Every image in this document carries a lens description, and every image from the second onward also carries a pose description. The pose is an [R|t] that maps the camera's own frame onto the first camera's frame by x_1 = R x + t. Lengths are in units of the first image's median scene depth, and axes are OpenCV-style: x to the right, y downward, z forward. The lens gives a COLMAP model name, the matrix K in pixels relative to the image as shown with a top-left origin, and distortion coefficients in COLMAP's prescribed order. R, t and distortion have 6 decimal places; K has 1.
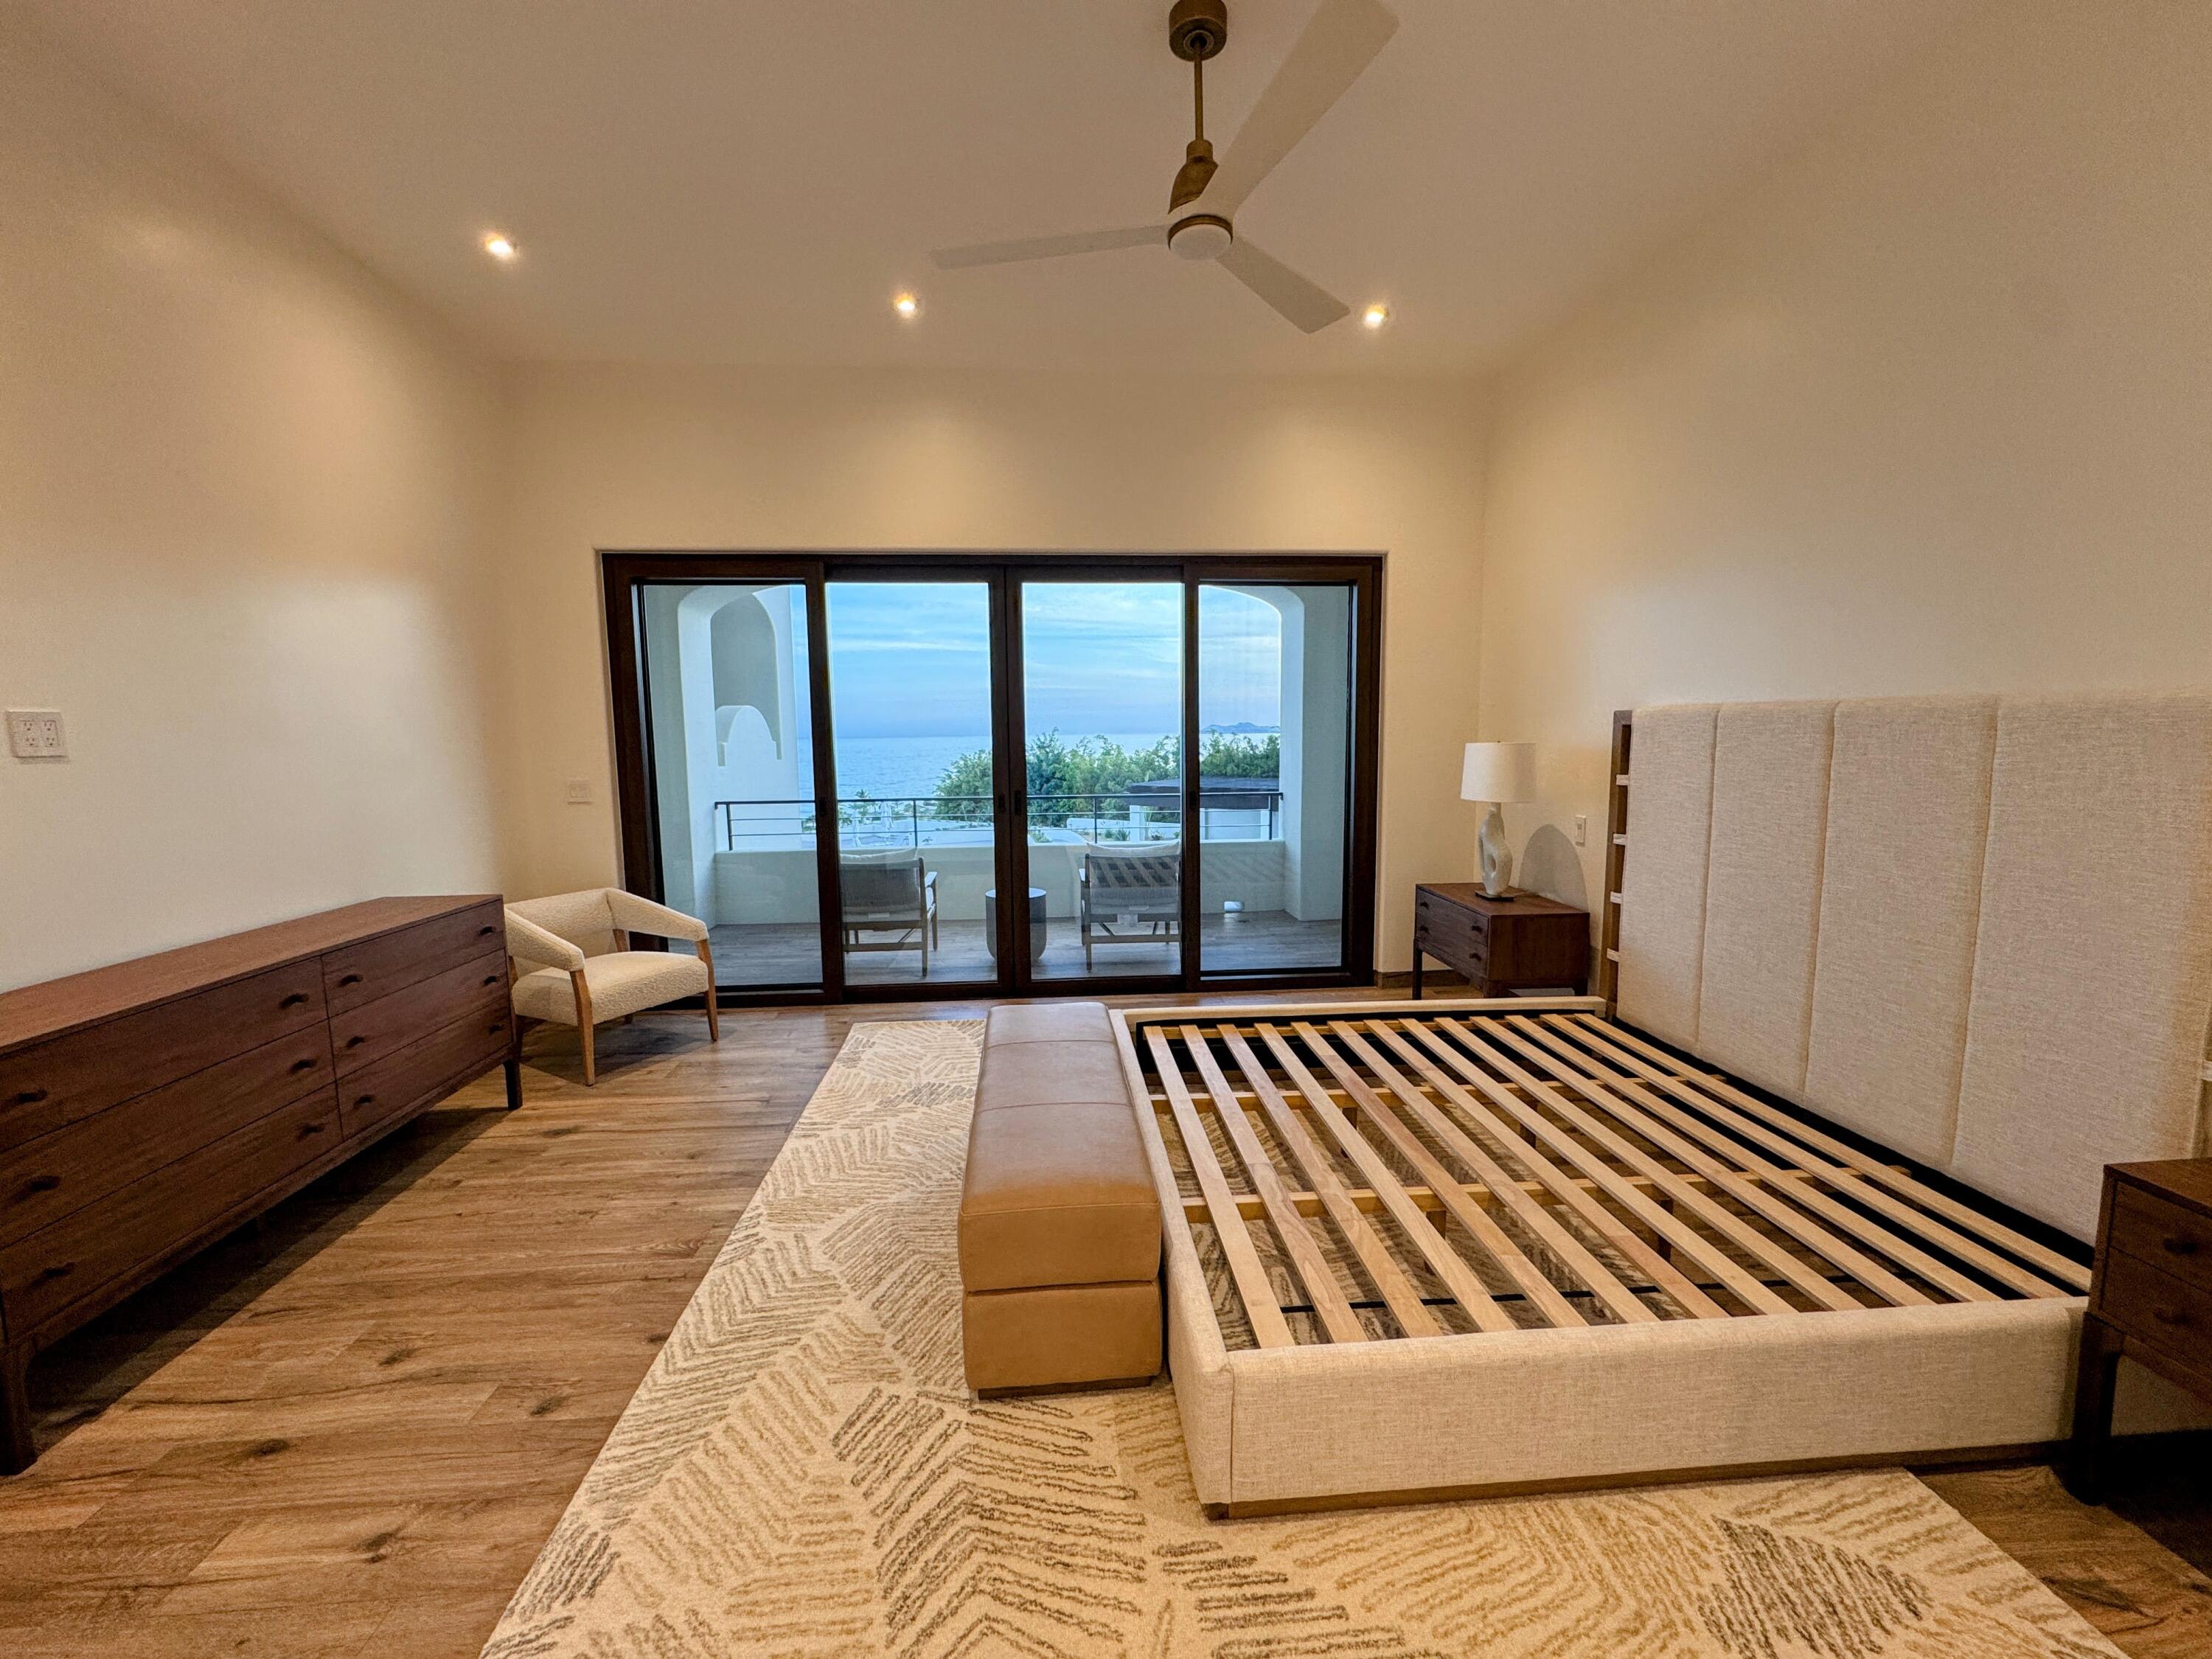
lens RADIAL K [[883.3, 0, 1108.1], [0, 883.3, 824.1], [0, 0, 1]] dist [-0.002940, -0.000112]
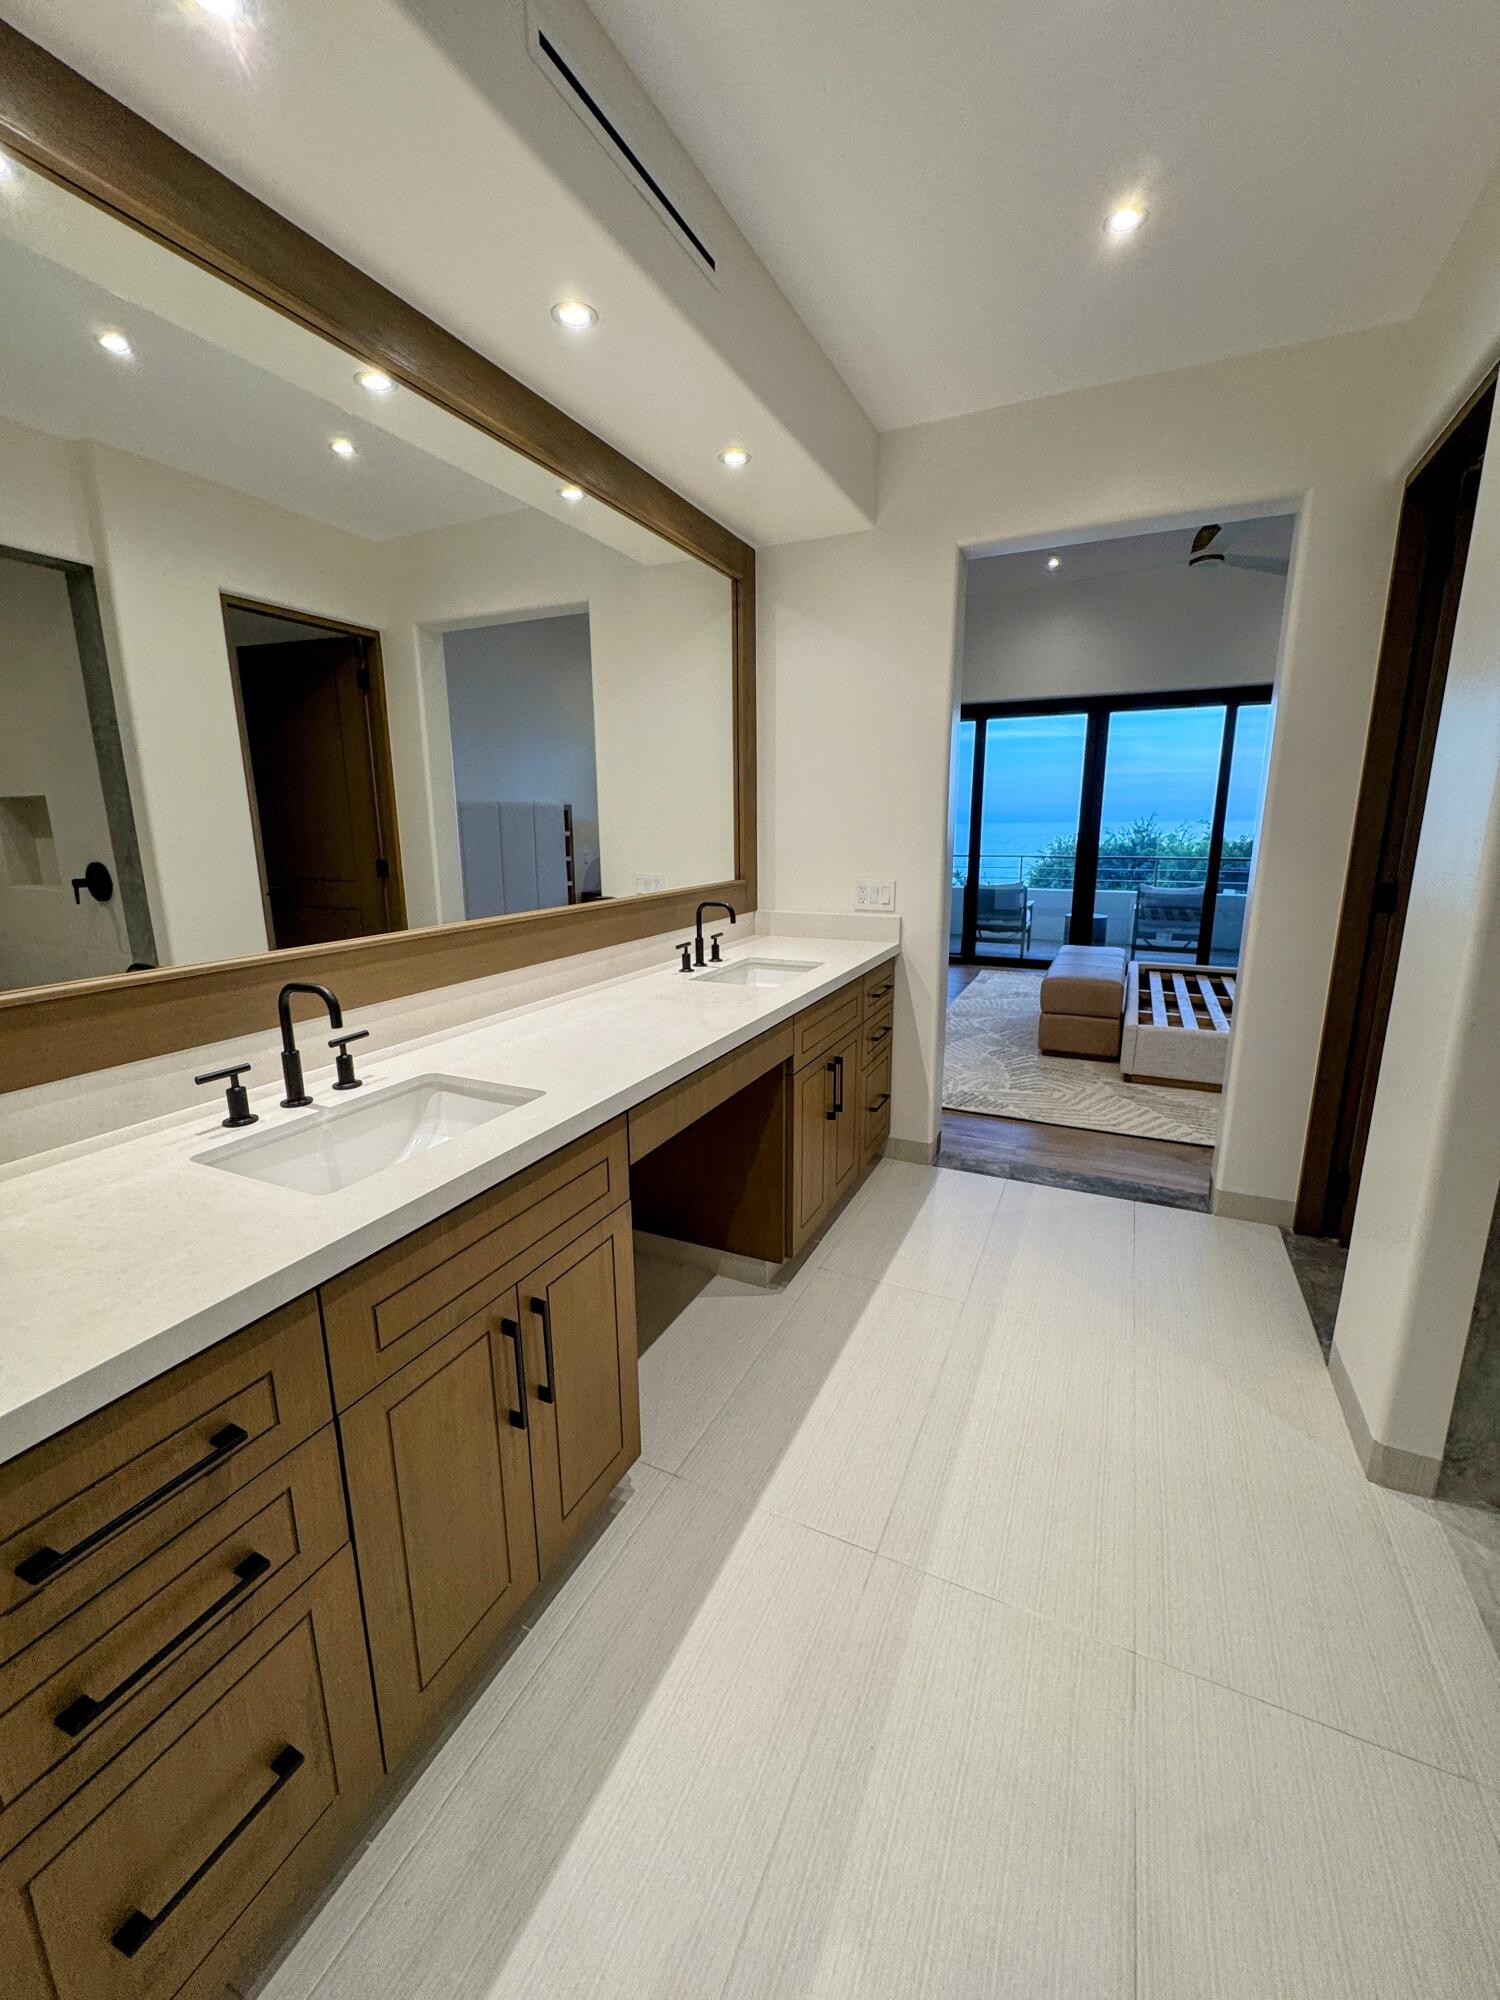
lens RADIAL K [[798.7, 0, 756.9], [0, 798.7, 998.8], [0, 0, 1]] dist [-0.002940, -0.000112]
pose [[0.869556, 0.116020, -0.480013, 0.100369], [-0.057582, 0.989201, 0.134781, 0.084355], [0.490467, -0.089560, 0.866846, -0.623704]]
